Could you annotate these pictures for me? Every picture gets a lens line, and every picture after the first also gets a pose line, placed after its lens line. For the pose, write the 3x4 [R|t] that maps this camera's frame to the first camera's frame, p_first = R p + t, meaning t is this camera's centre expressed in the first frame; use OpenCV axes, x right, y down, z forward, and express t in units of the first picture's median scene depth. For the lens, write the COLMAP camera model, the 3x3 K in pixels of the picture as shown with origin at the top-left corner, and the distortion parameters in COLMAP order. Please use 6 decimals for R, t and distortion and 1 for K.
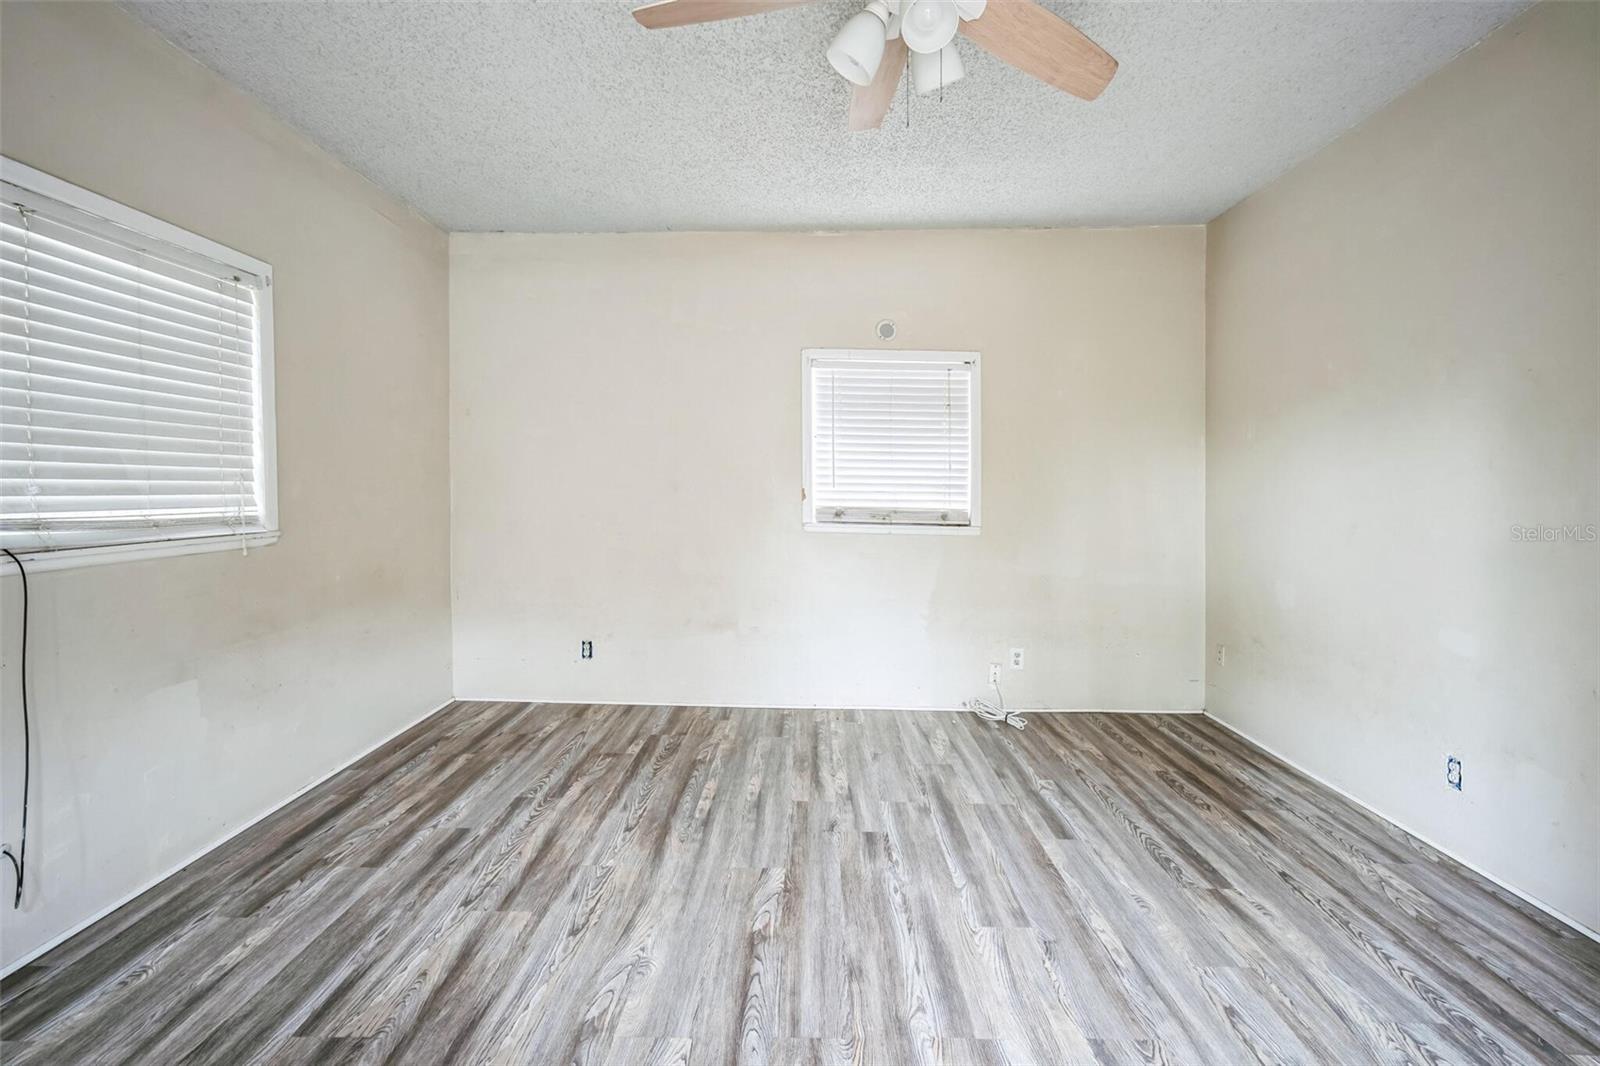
lens RADIAL K [[715.1, 0, 823.4], [0, 715.1, 497.7], [0, 0, 1]] dist [-0.001753, 0.002324]
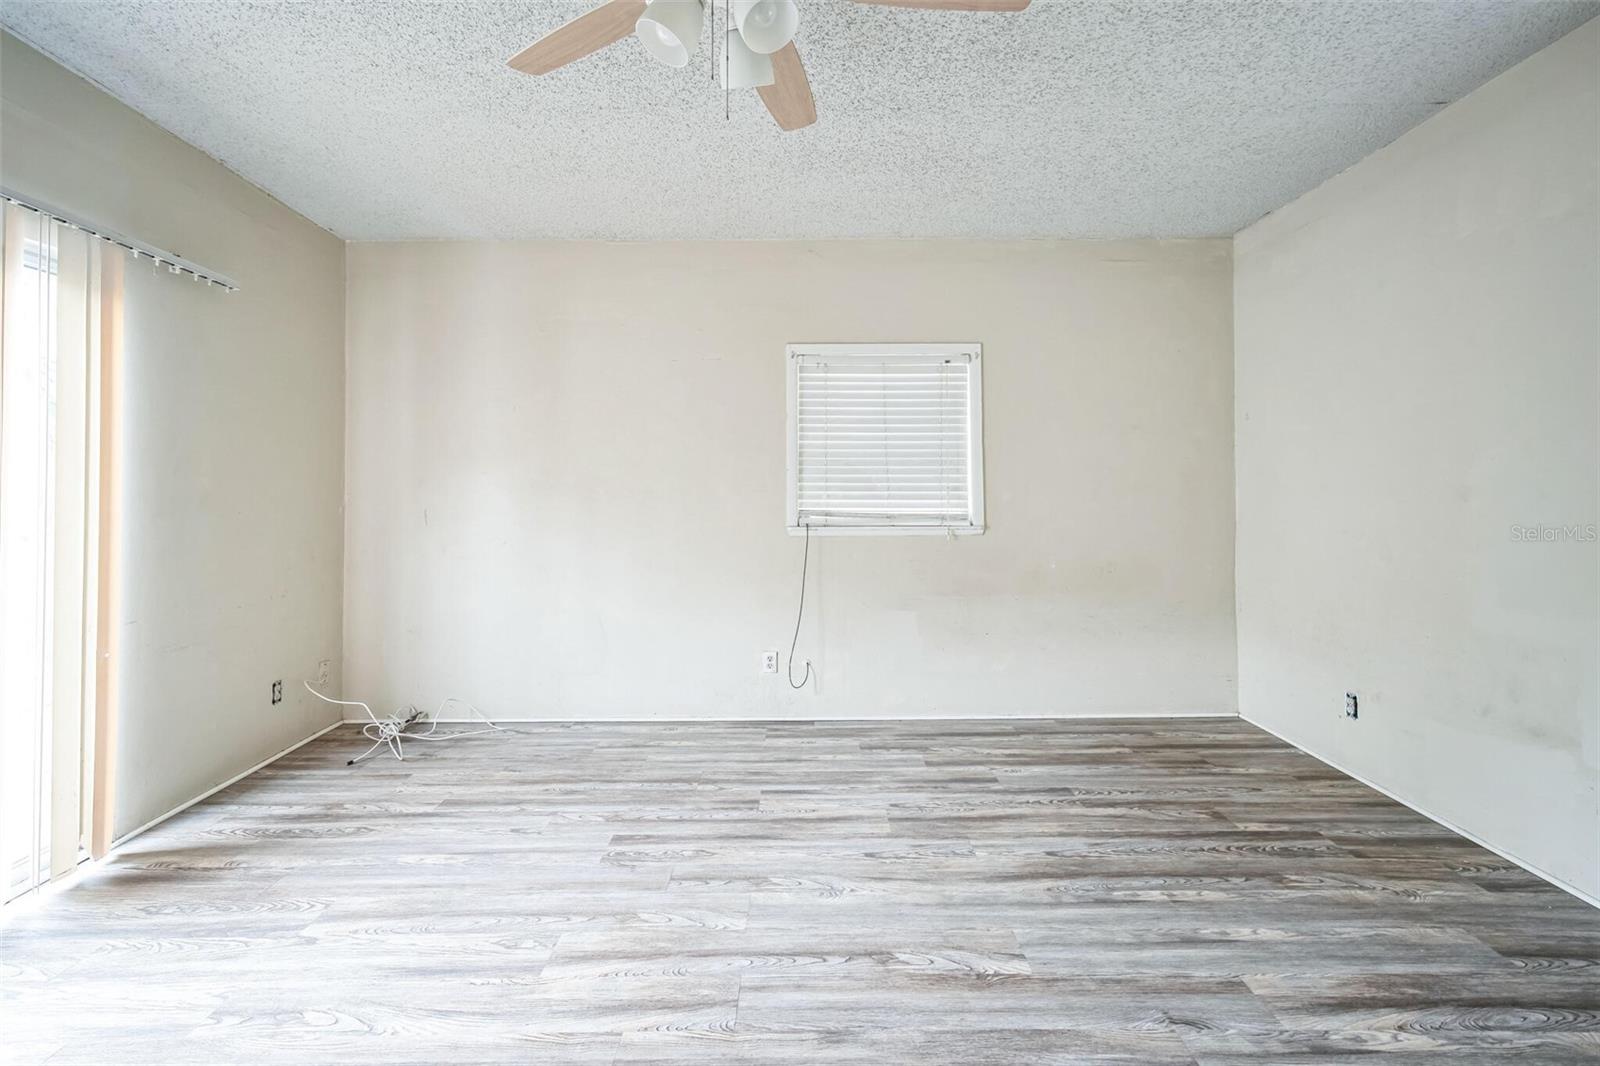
lens RADIAL K [[715.1, 0, 865.4], [0, 715.1, 488.7], [0, 0, 1]] dist [-0.001753, 0.002324]
pose [[0.032622, -0.015483, -0.999348, 0.805397], [-0.013750, 0.999778, -0.015939, -0.002137], [0.999373, 0.014261, 0.032402, 0.854177]]
